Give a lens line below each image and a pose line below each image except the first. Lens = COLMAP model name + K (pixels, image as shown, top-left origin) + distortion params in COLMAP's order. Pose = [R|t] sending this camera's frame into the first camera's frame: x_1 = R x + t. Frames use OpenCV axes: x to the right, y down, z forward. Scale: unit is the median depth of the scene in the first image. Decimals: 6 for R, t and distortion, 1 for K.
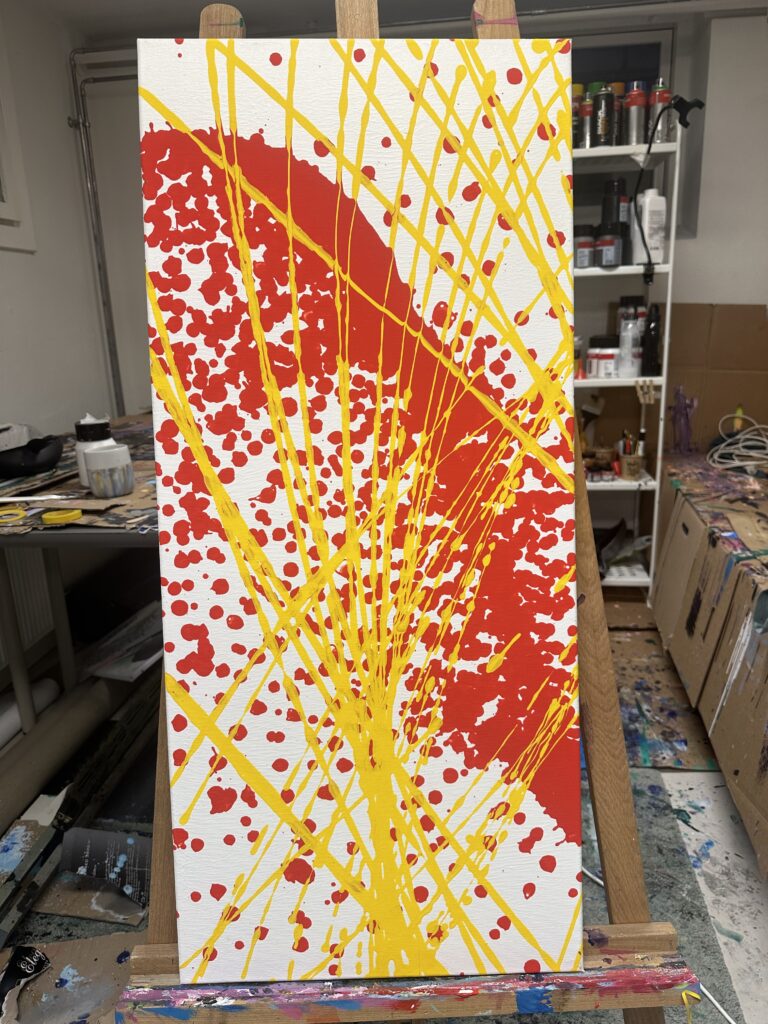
lens RADIAL K [[728.8, 0, 381.5], [0, 728.8, 511.2], [0, 0, 1]] dist [0.033572, -0.060251]
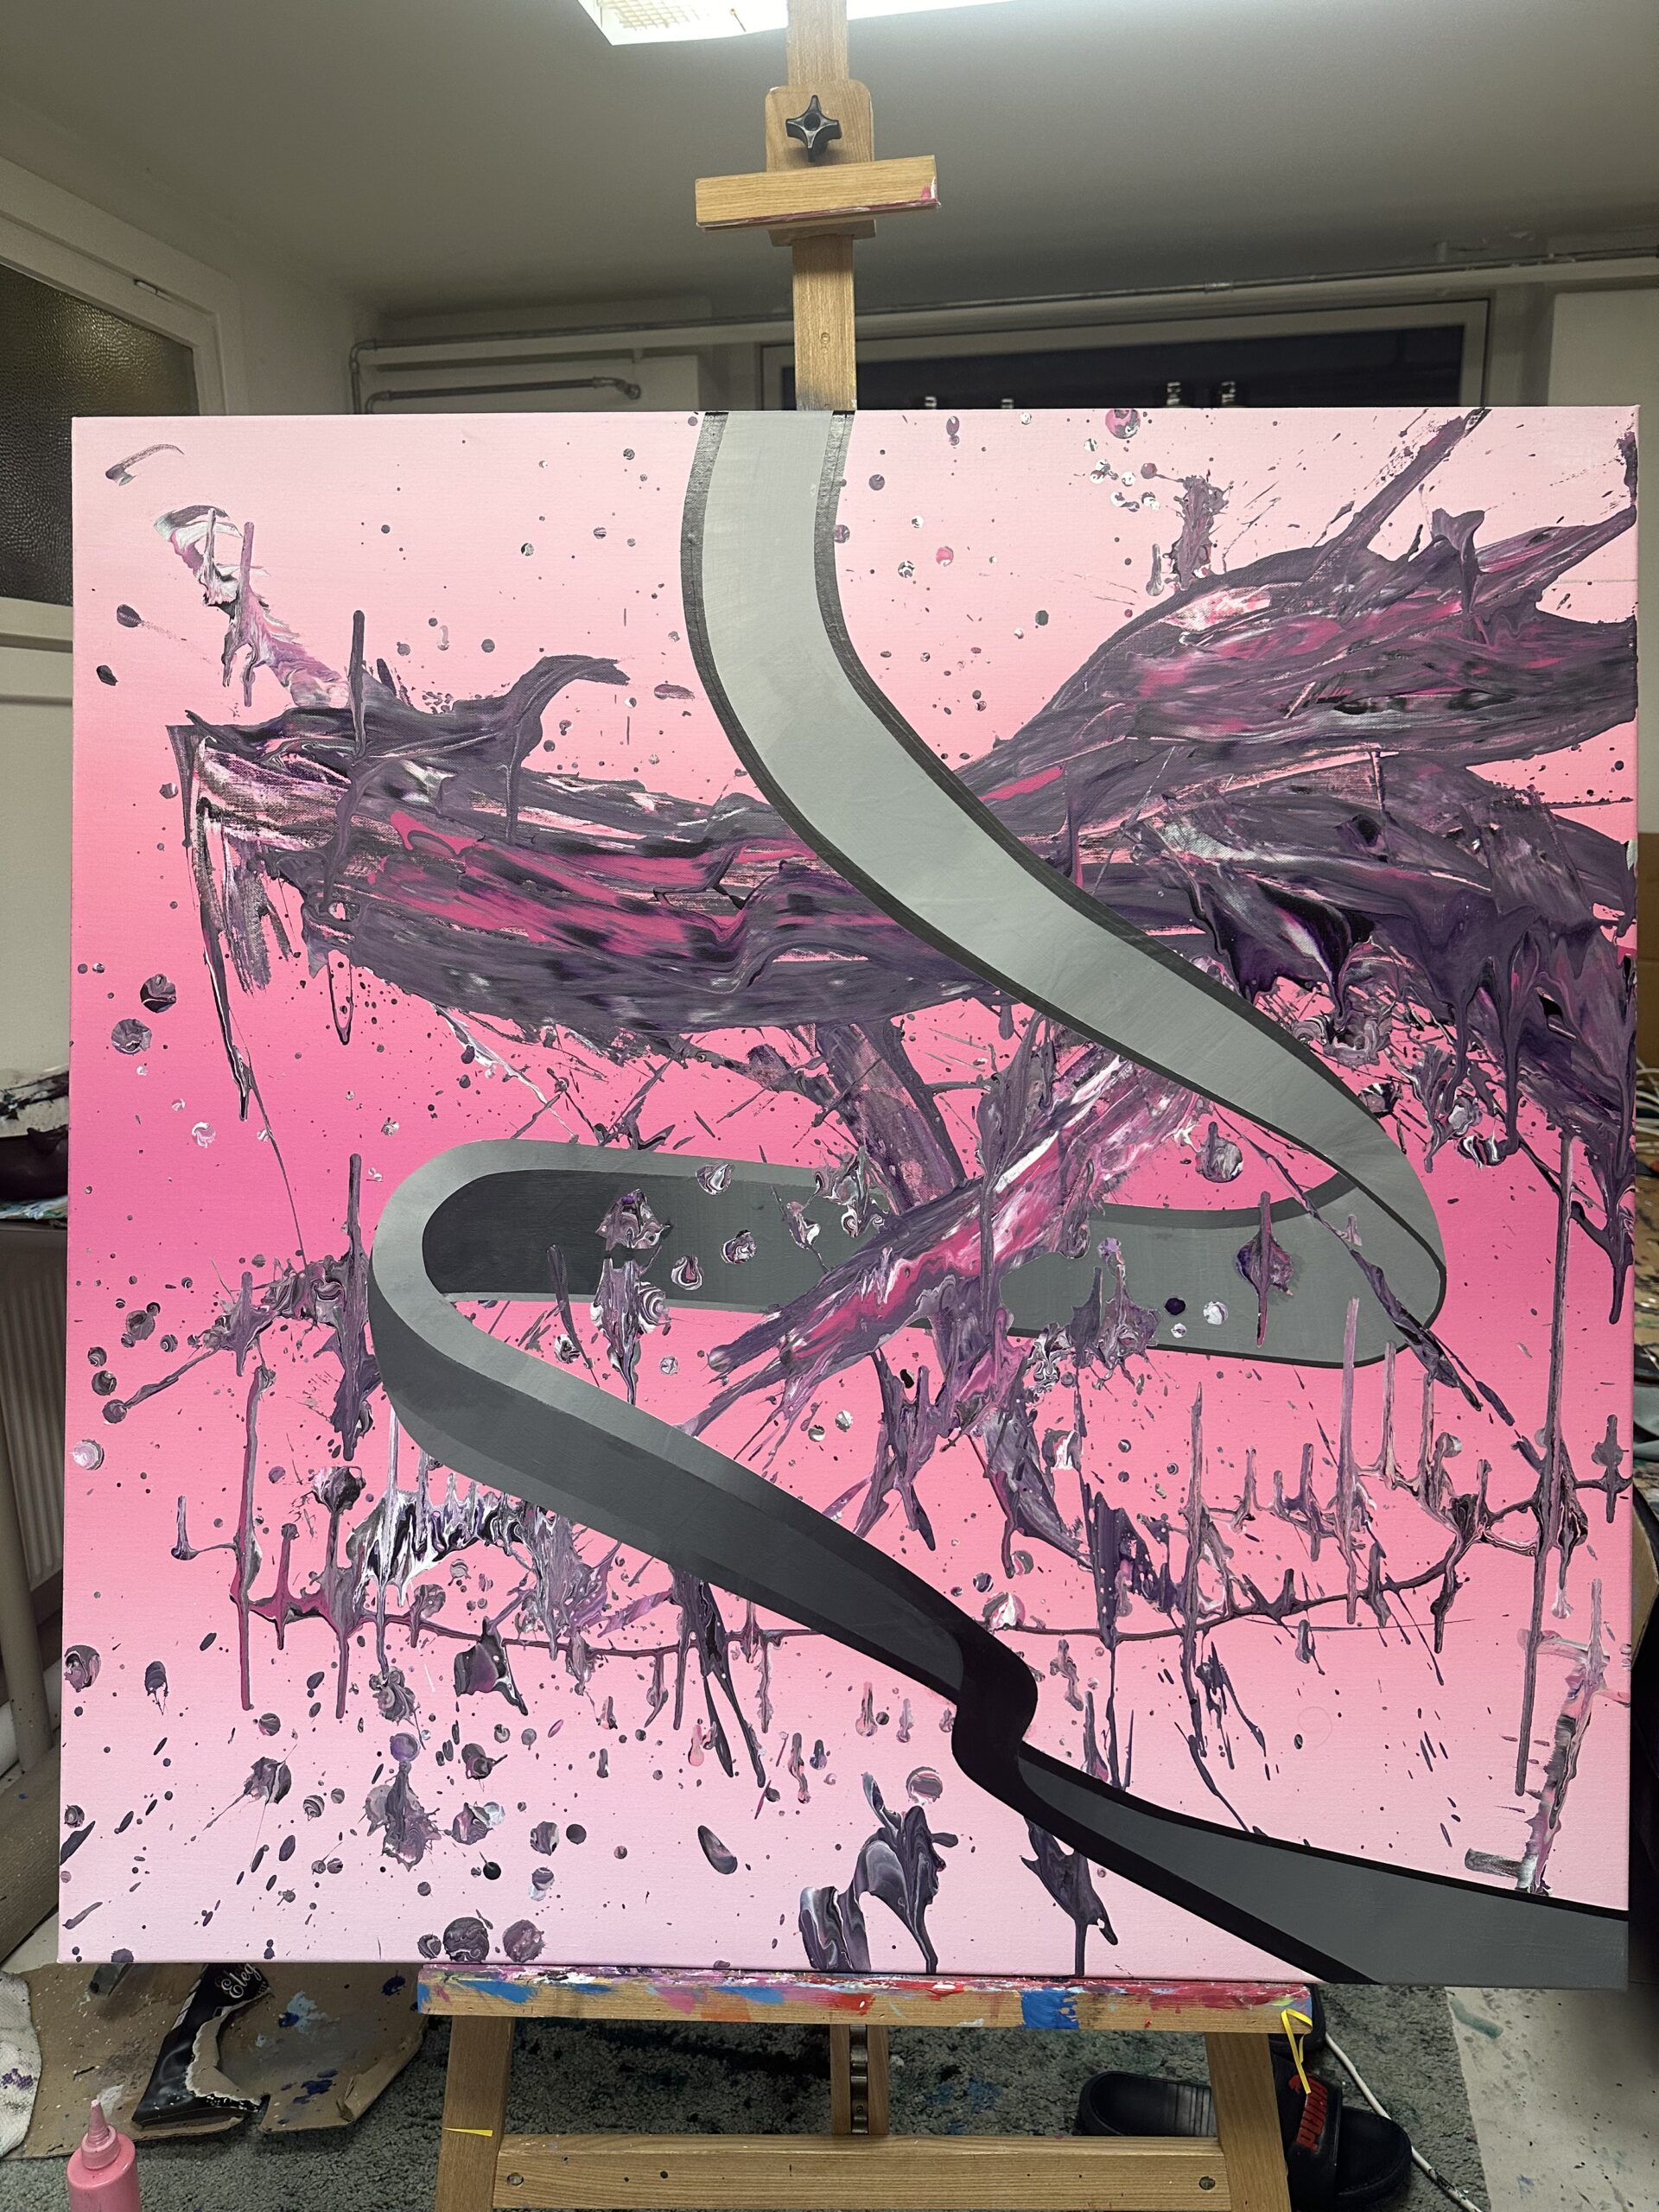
lens RADIAL K [[1574.4, 0, 821.2], [0, 1574.4, 1102.9], [0, 0, 1]] dist [0.033572, -0.060251]
pose [[0.997386, 0.033156, -0.064209, 0.041538], [-0.036715, 0.997808, -0.055052, -0.029721], [0.062243, 0.057265, 0.996417, -0.274162]]
